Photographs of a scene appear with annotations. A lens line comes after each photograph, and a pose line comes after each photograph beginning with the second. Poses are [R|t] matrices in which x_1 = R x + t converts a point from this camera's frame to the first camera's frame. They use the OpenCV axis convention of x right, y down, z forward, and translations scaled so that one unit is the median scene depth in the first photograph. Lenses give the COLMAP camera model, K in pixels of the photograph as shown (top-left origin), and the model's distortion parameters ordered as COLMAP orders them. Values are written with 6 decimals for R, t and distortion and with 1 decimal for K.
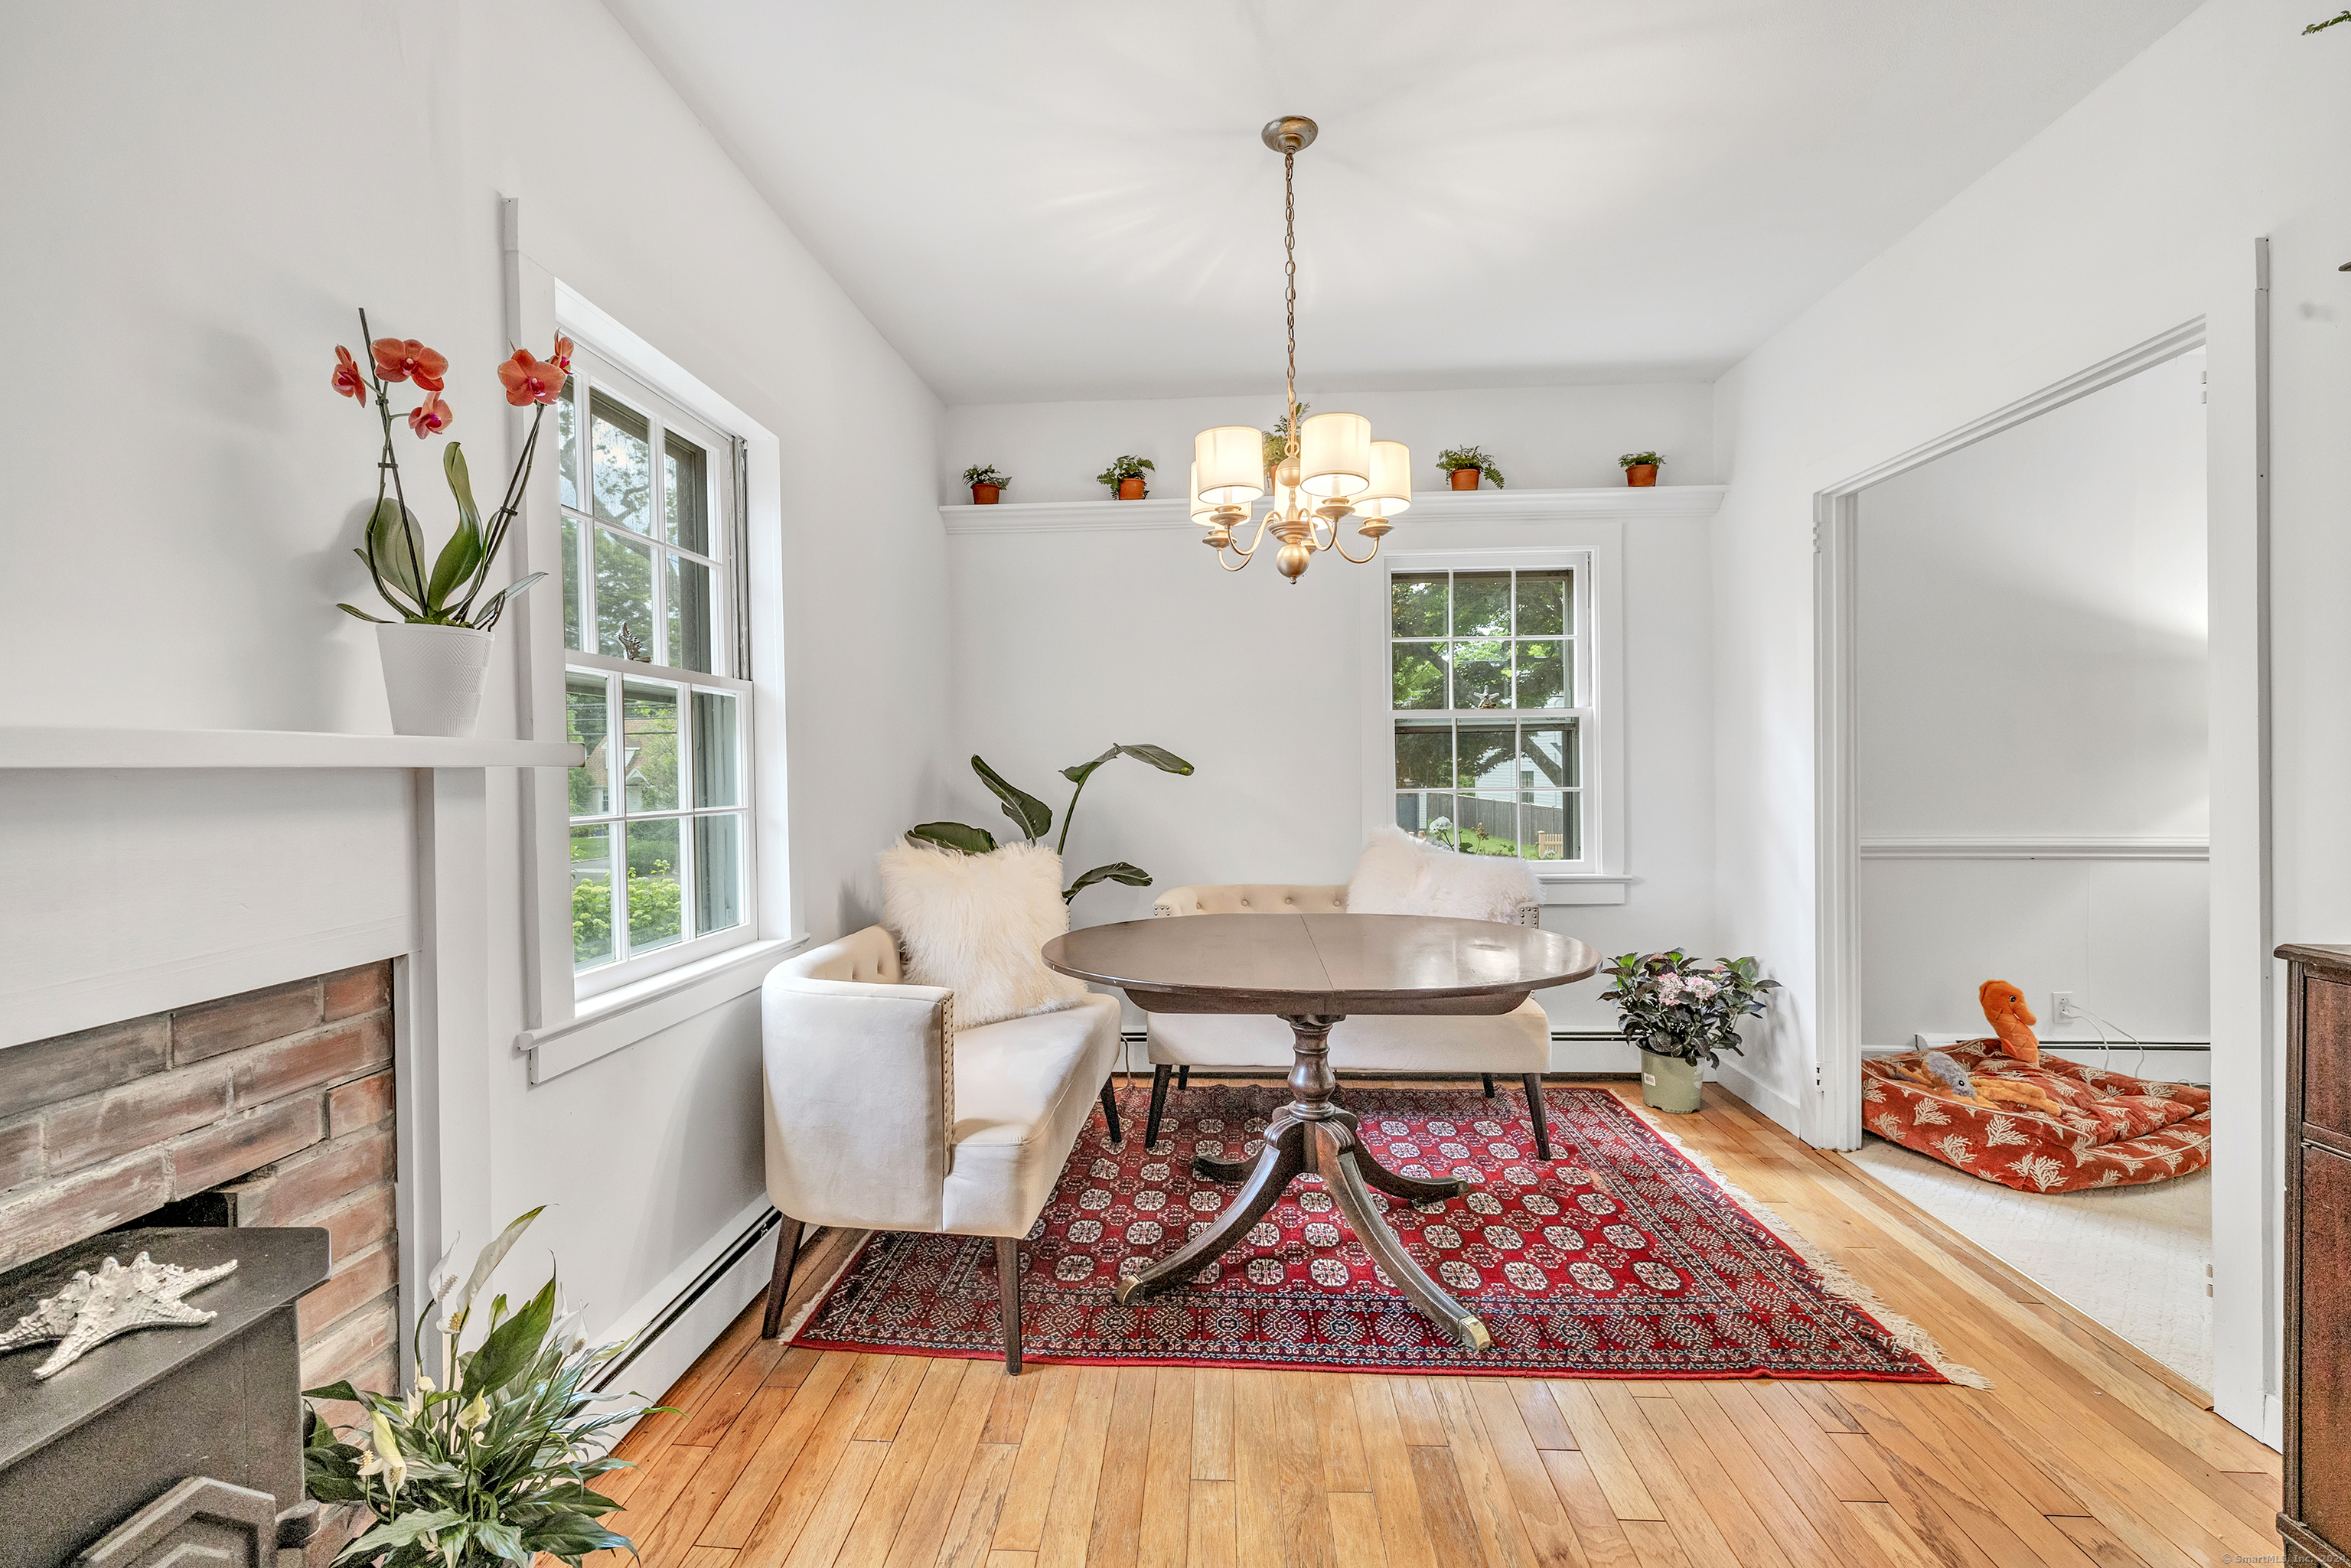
lens RADIAL K [[1013.4, 0, 1171.6], [0, 1013.4, 771.2], [0, 0, 1]] dist [0.001180, 0.000694]
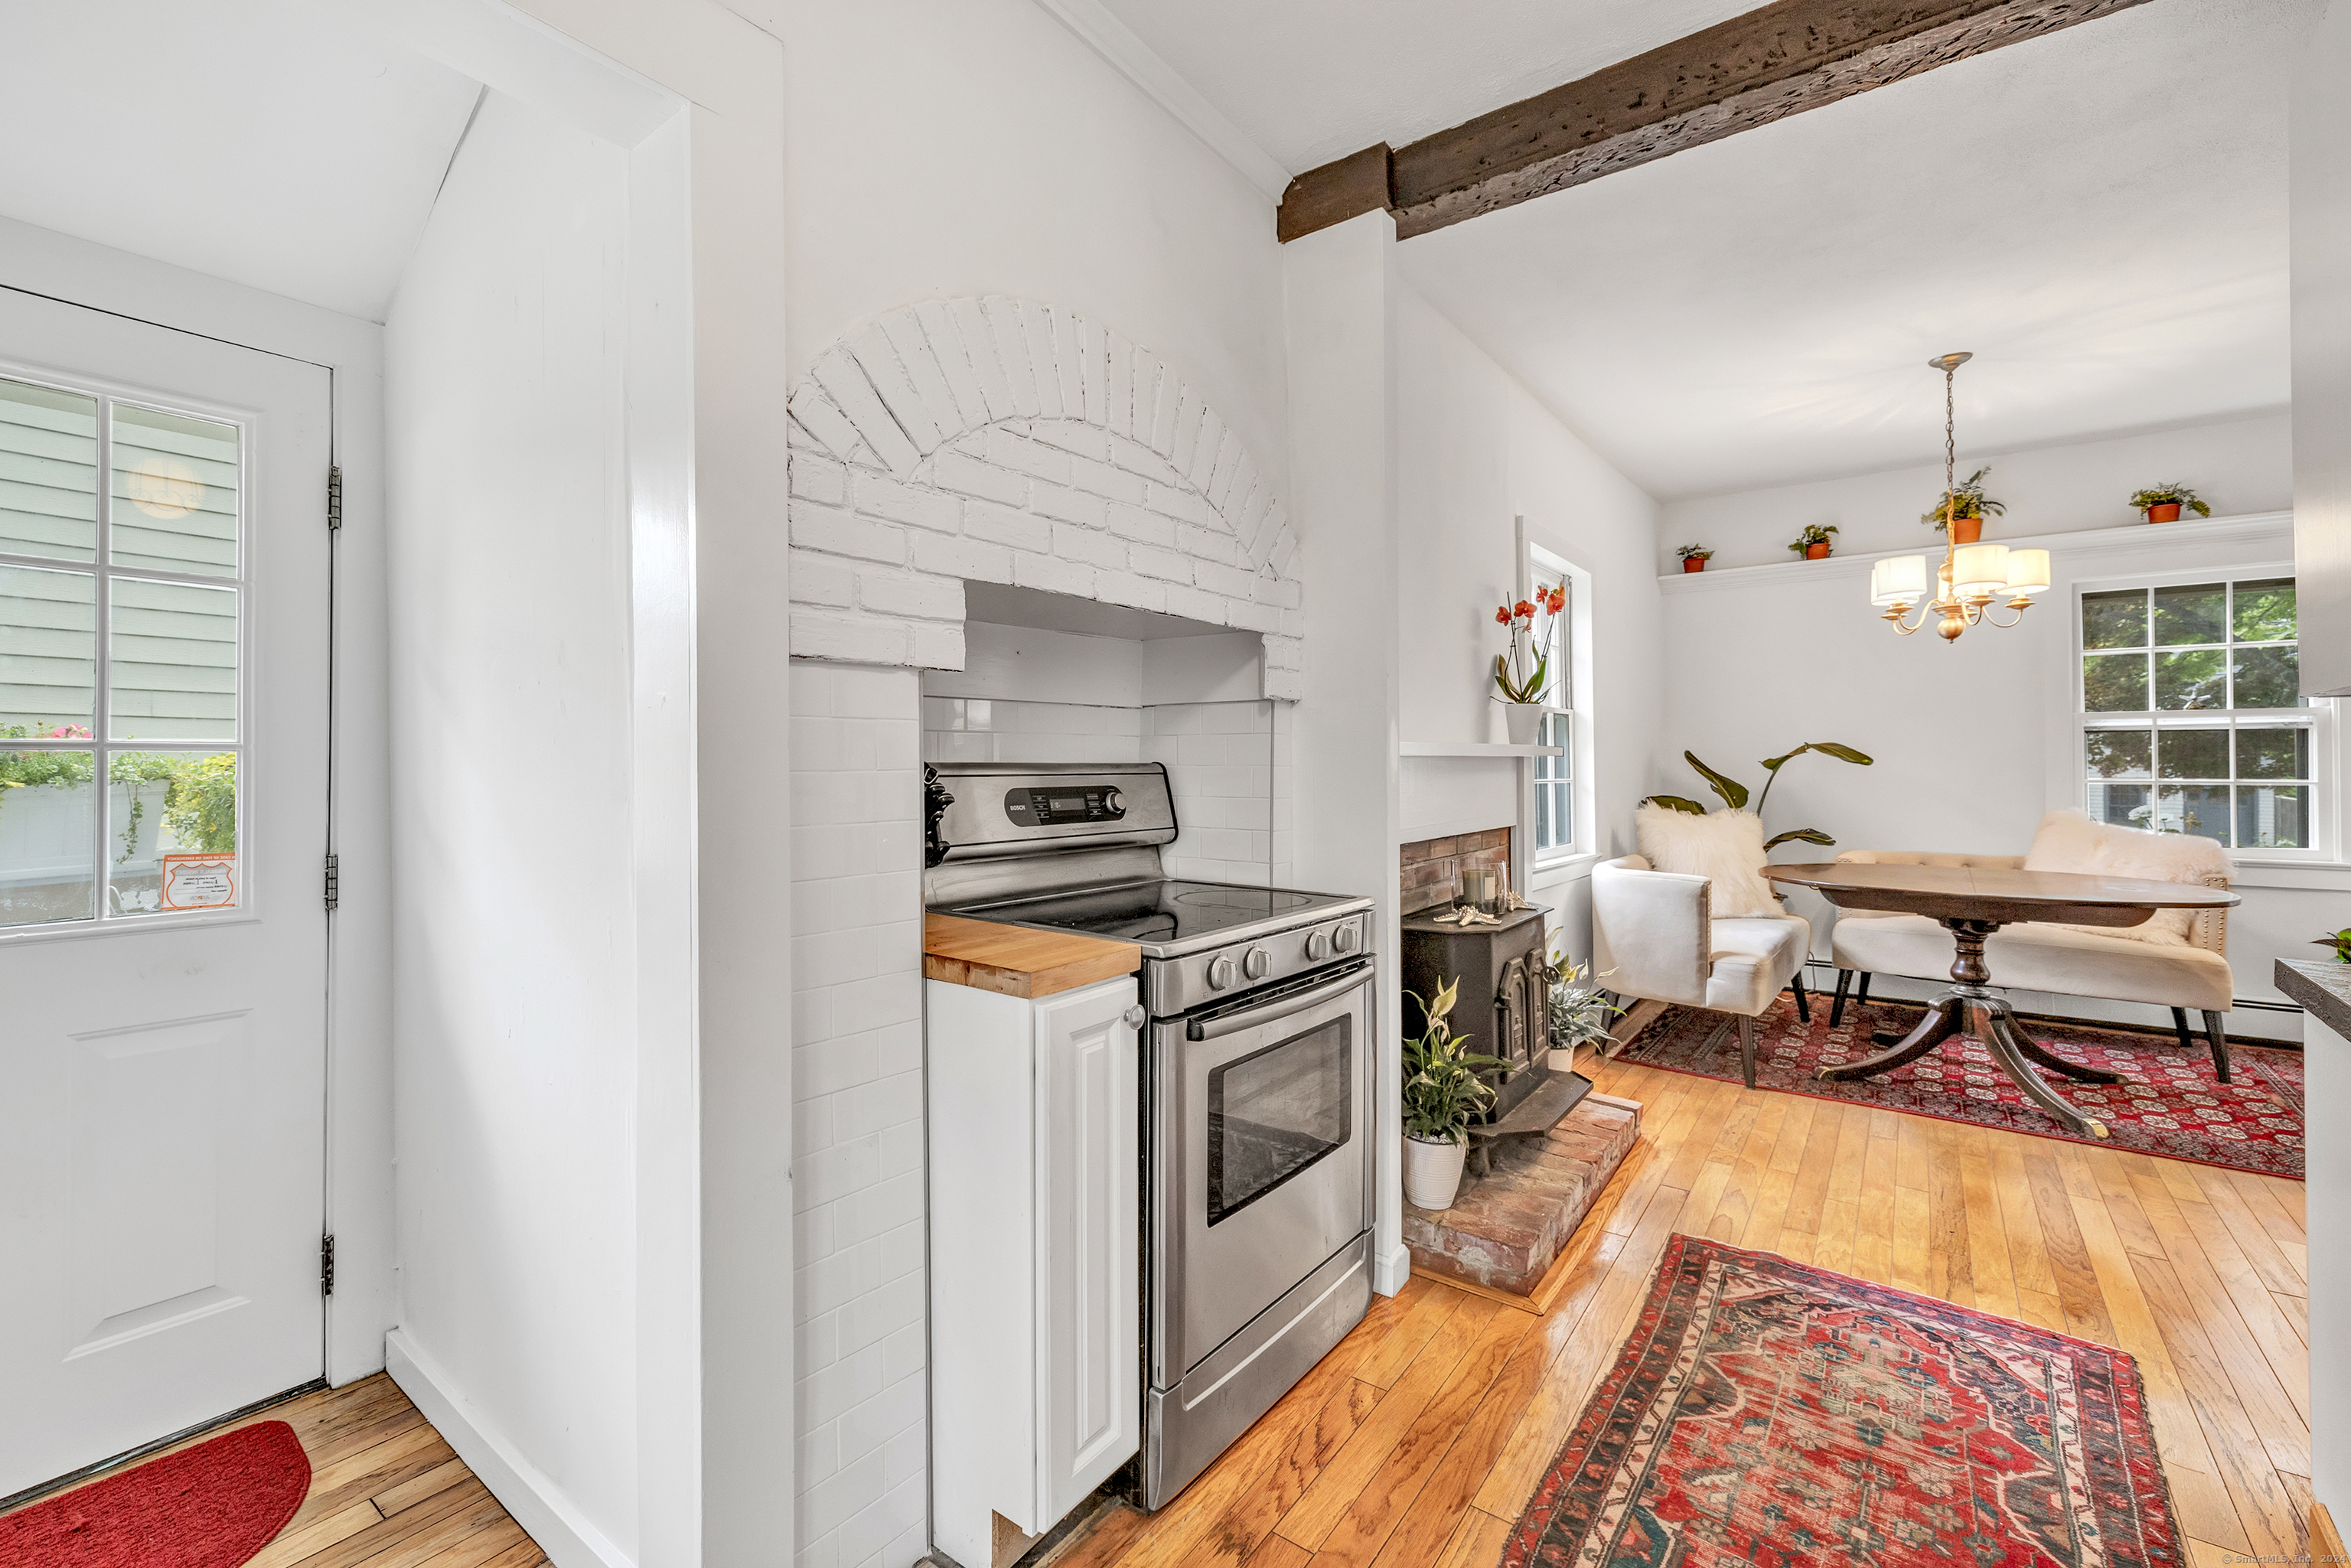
lens RADIAL K [[1013.4, 0, 1154.9], [0, 1013.4, 758.2], [0, 0, 1]] dist [0.001180, 0.000694]
pose [[0.827591, 0.005519, -0.561305, -0.017770], [-0.008122, 0.999965, -0.002142, 0.007421], [0.561273, 0.006331, 0.827606, -0.964923]]
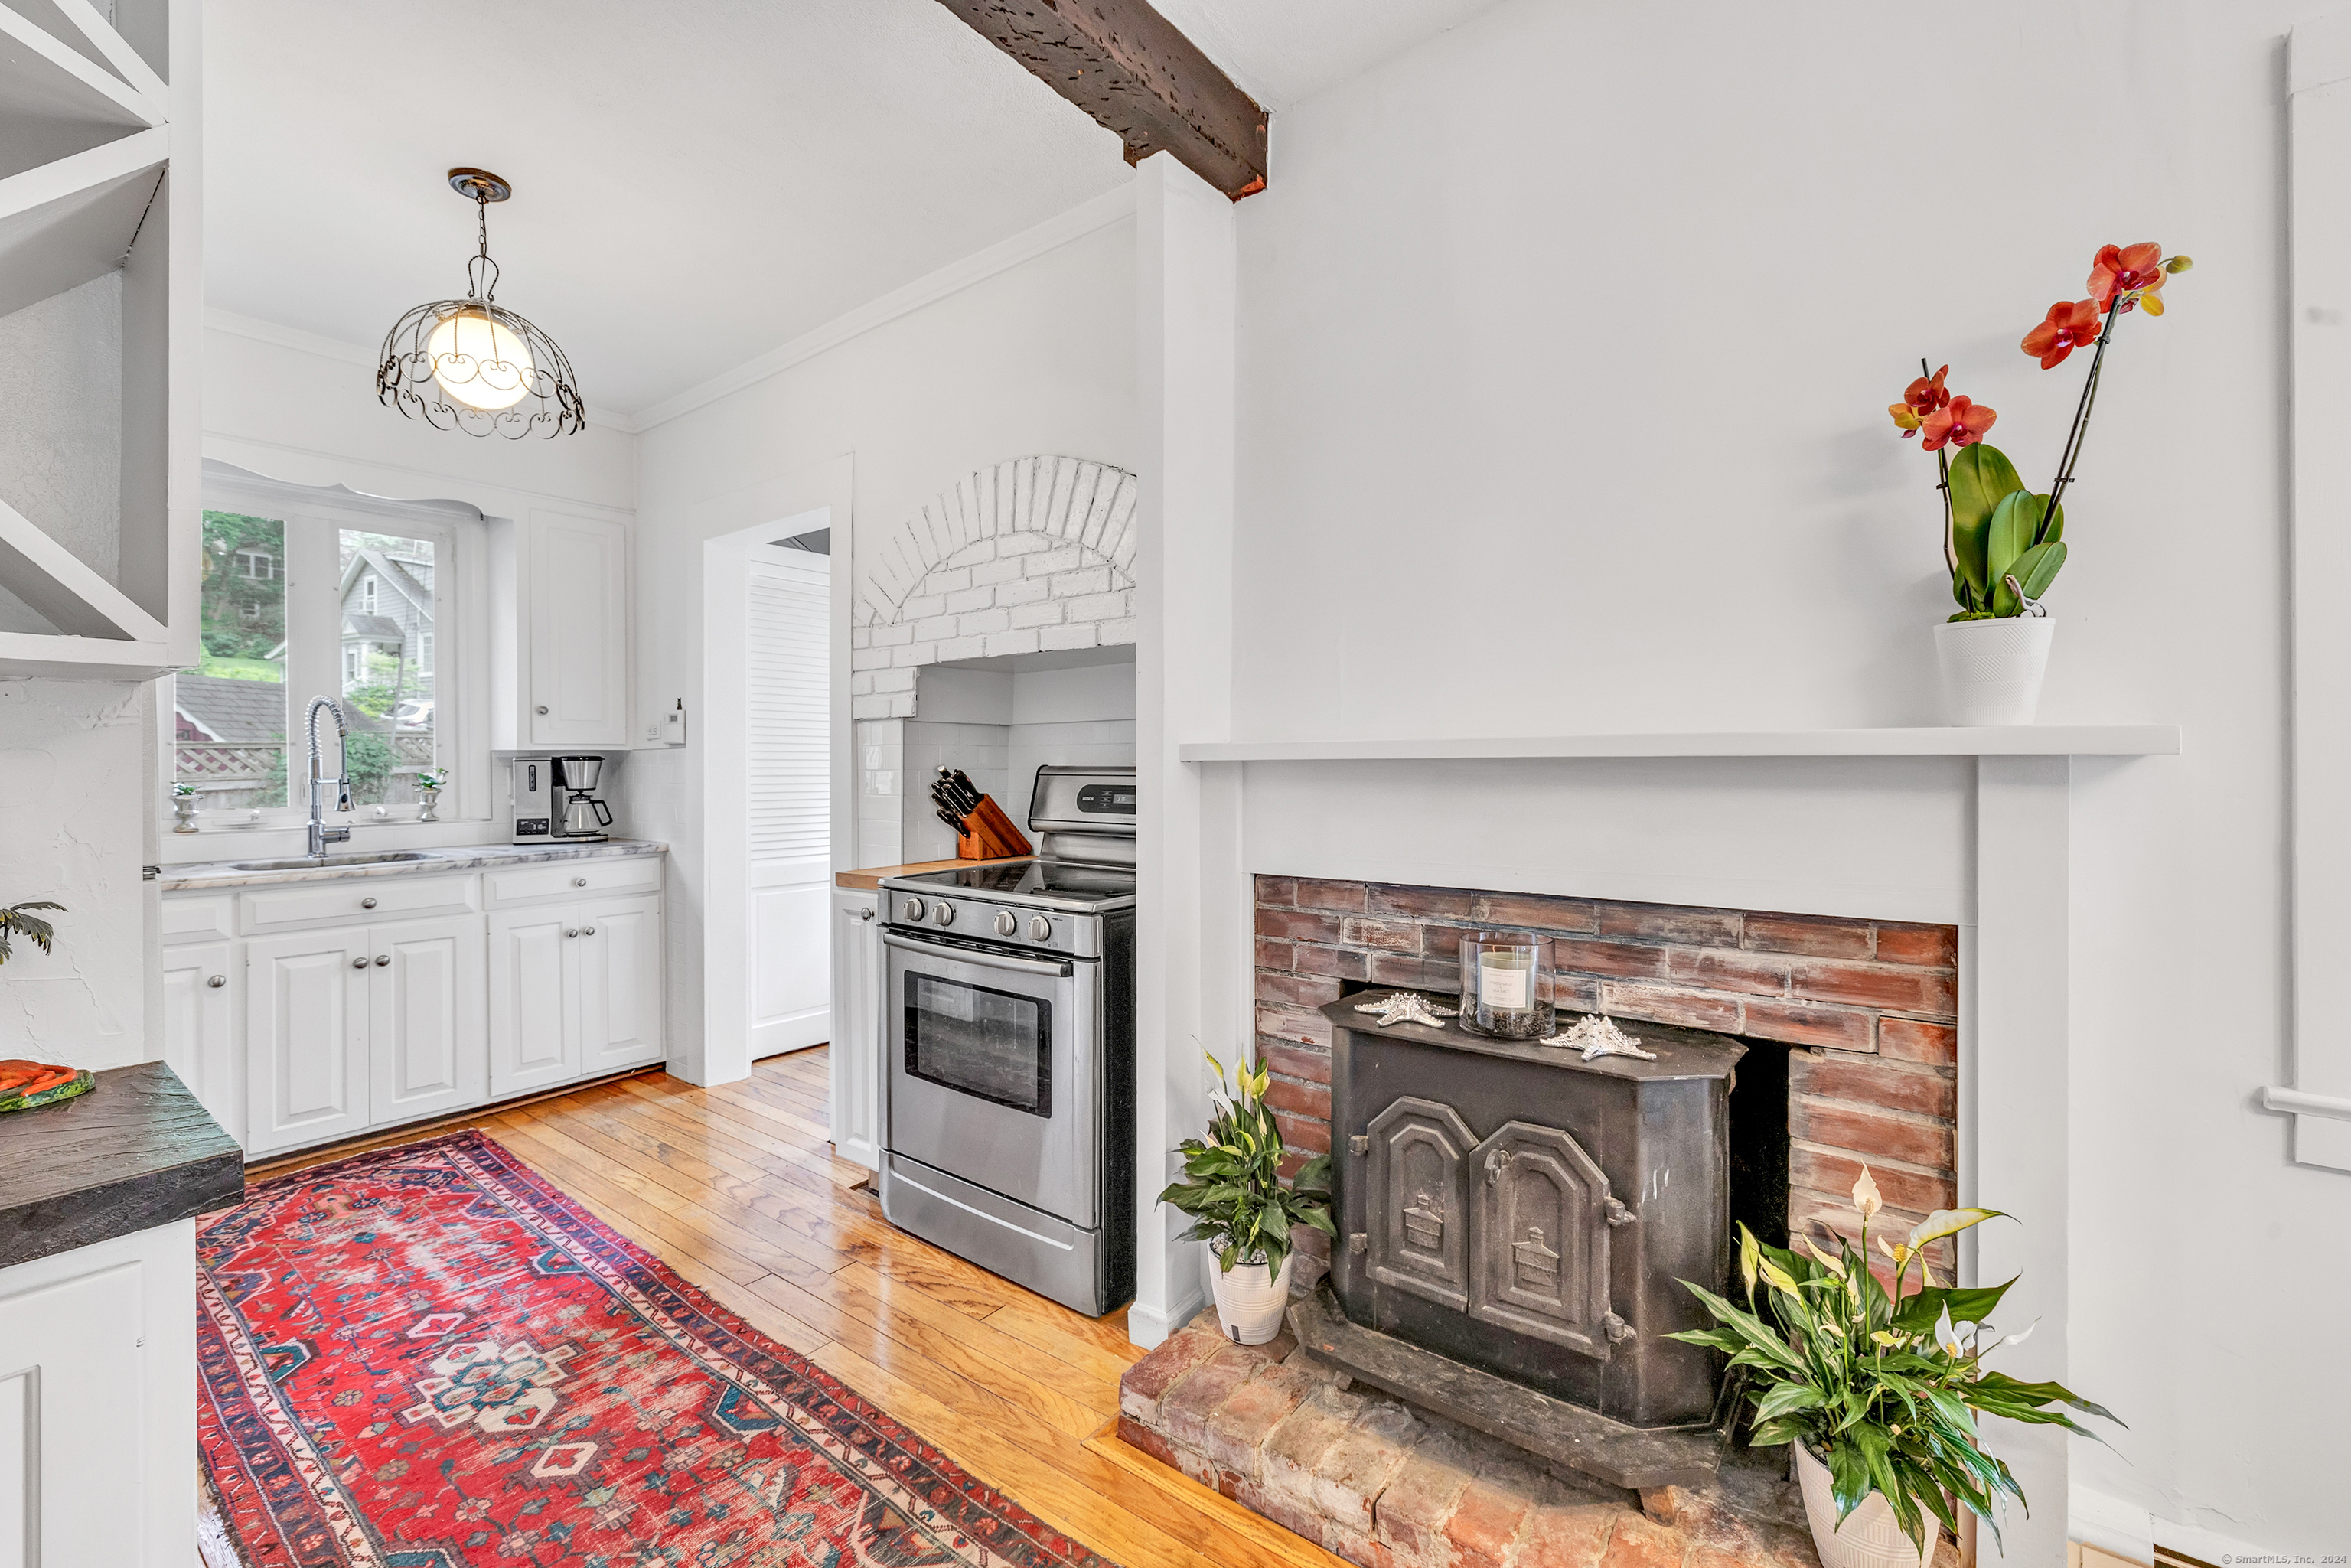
lens RADIAL K [[1013.4, 0, 1195.8], [0, 1013.4, 770.0], [0, 0, 1]] dist [0.001180, 0.000694]
pose [[-0.562147, 0.009762, -0.826979, 0.332130], [-0.000016, 0.999930, 0.011815, 0.000167], [0.827037, 0.006655, -0.562108, 0.505686]]
